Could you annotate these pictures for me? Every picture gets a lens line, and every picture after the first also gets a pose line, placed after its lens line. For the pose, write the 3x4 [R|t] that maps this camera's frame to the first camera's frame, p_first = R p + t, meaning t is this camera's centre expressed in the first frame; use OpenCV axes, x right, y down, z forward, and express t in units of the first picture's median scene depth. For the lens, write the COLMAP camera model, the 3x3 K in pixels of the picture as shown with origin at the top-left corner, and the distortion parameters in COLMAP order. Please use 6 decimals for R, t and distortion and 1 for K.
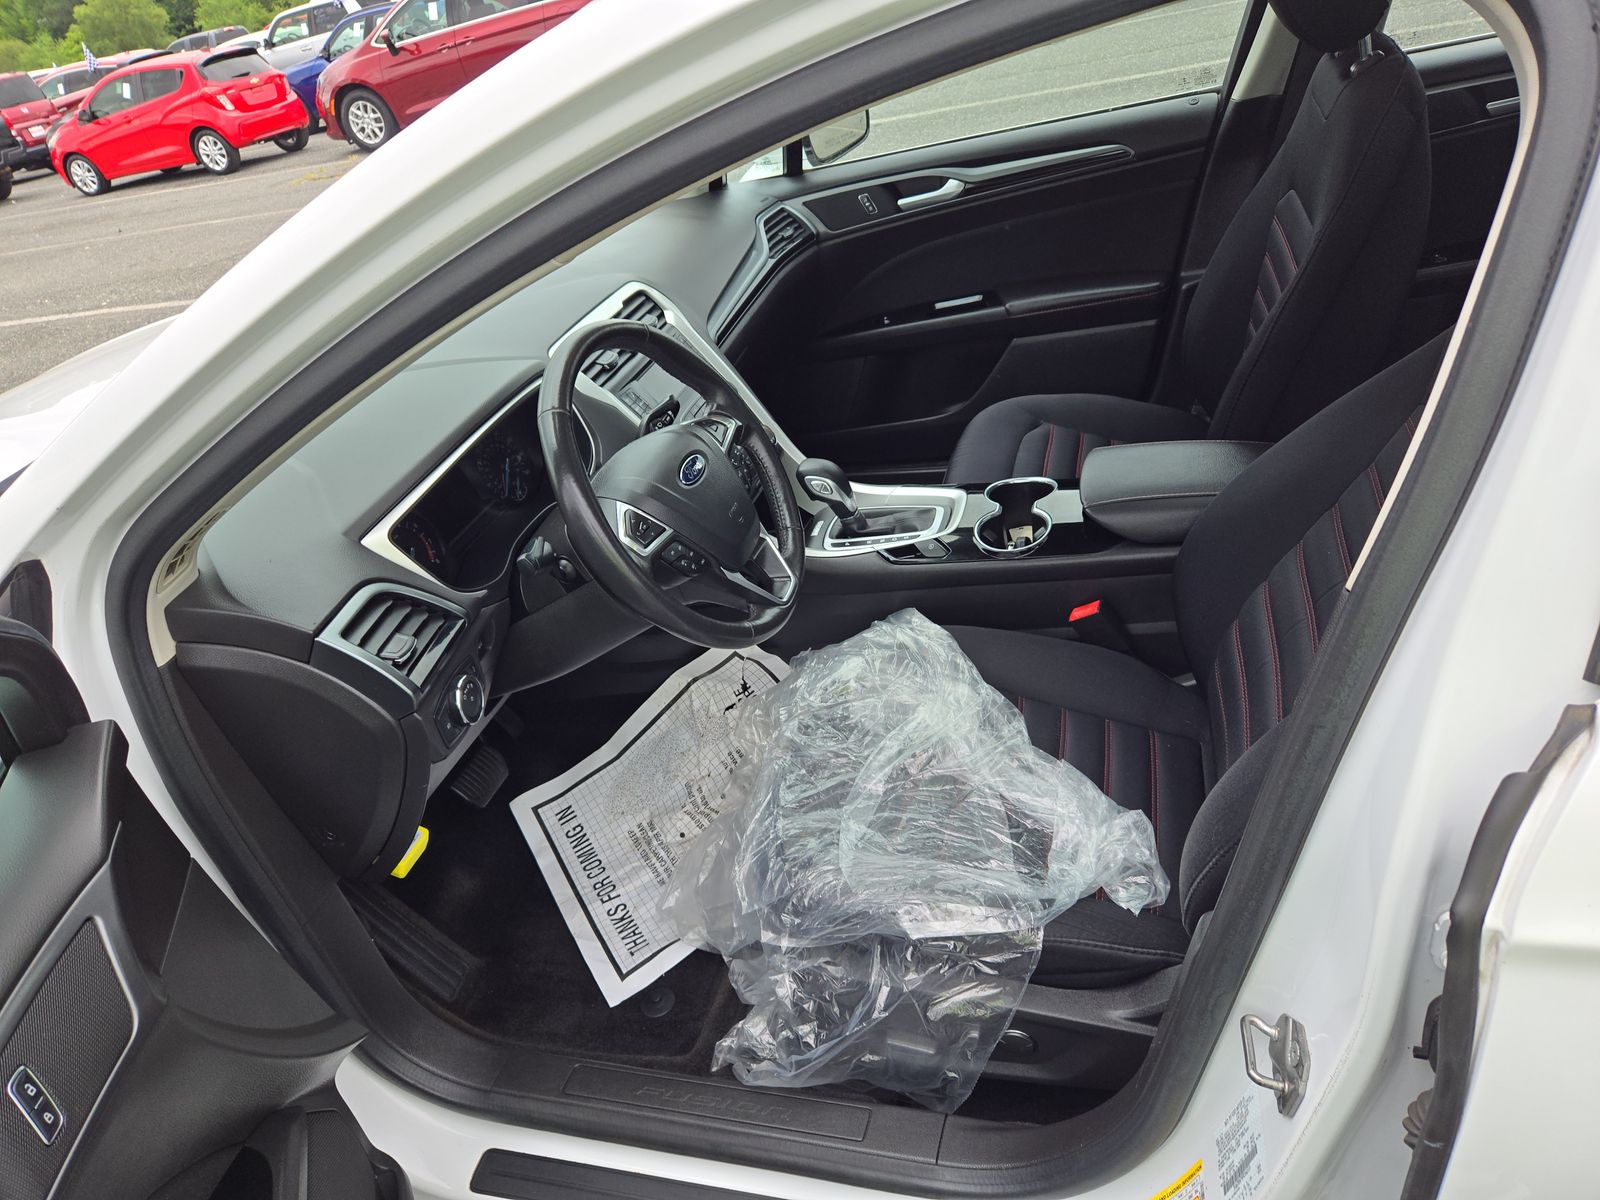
lens RADIAL K [[1114.4, 0, 805.2], [0, 1114.4, 600.0], [0, 0, 1]] dist [0.071595, -0.060593]
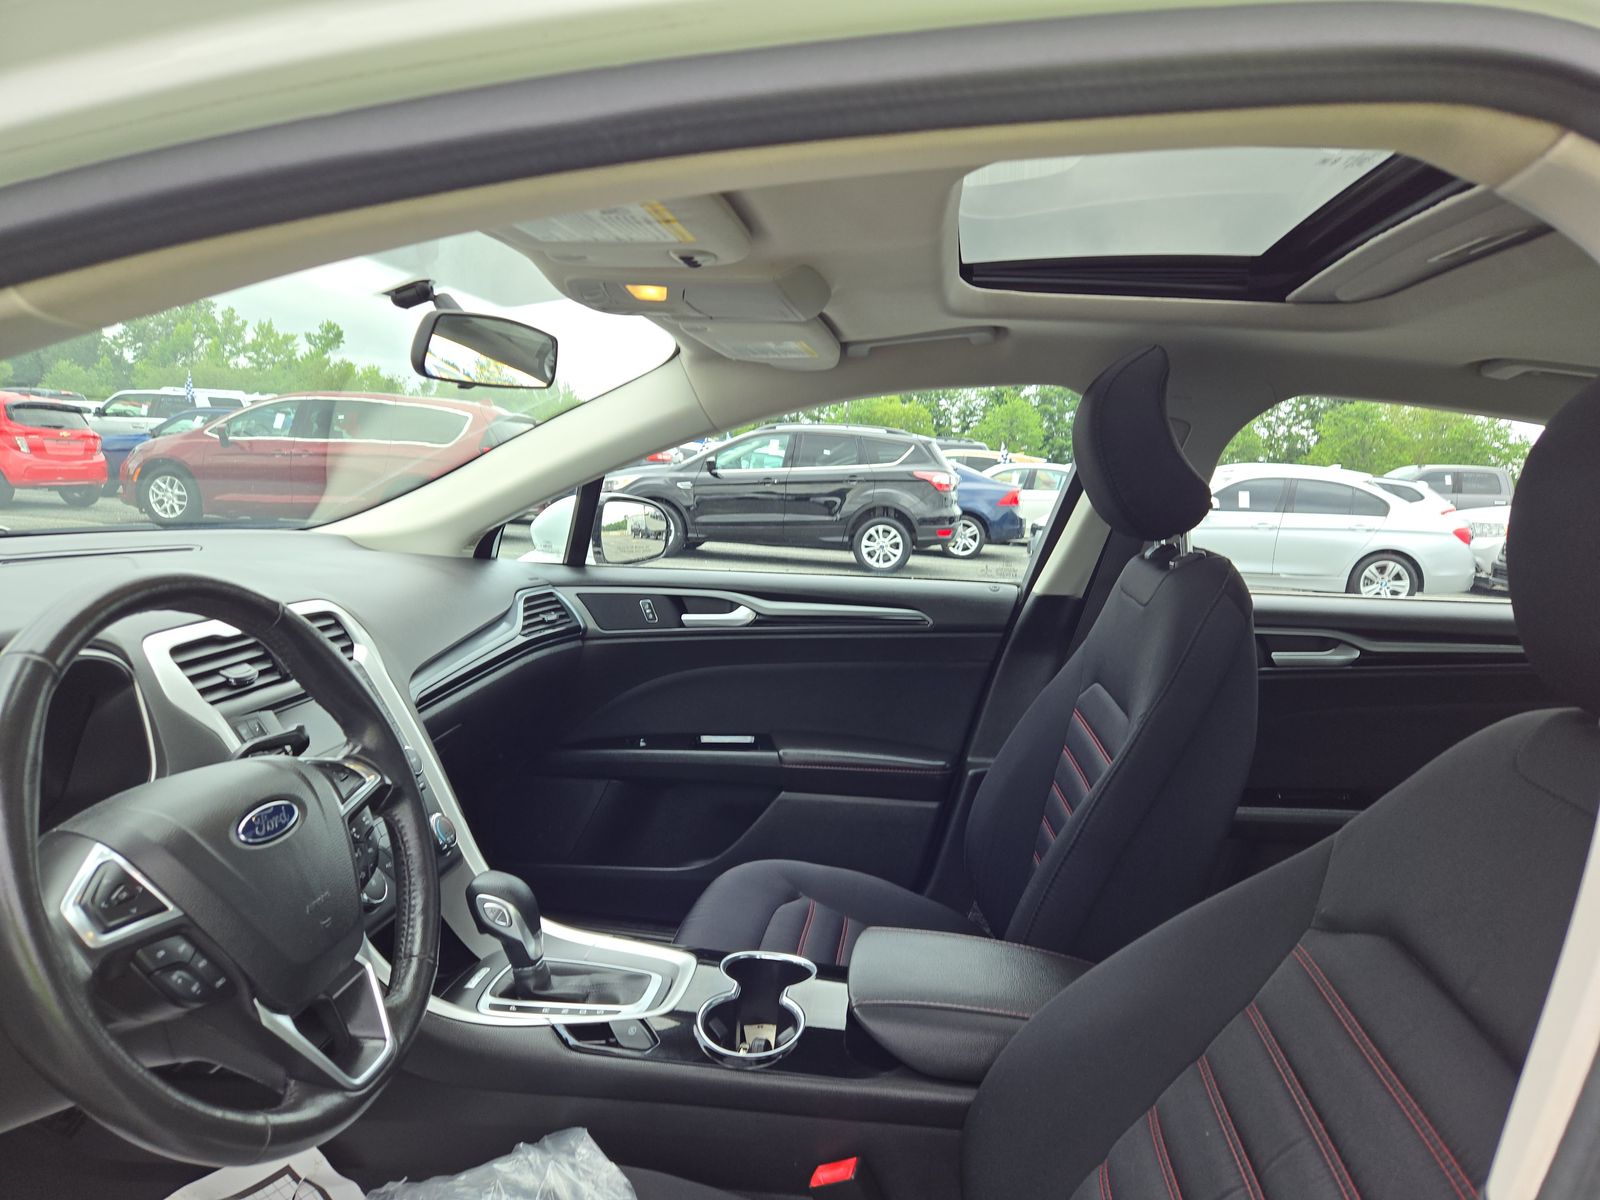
lens RADIAL K [[1114.4, 0, 816.7], [0, 1114.4, 547.0], [0, 0, 1]] dist [0.071595, -0.060593]
pose [[0.957401, 0.237003, 0.164963, 0.029102], [-0.136328, 0.874587, -0.465309, -0.000595], [-0.254554, 0.422999, 0.869640, 0.193766]]
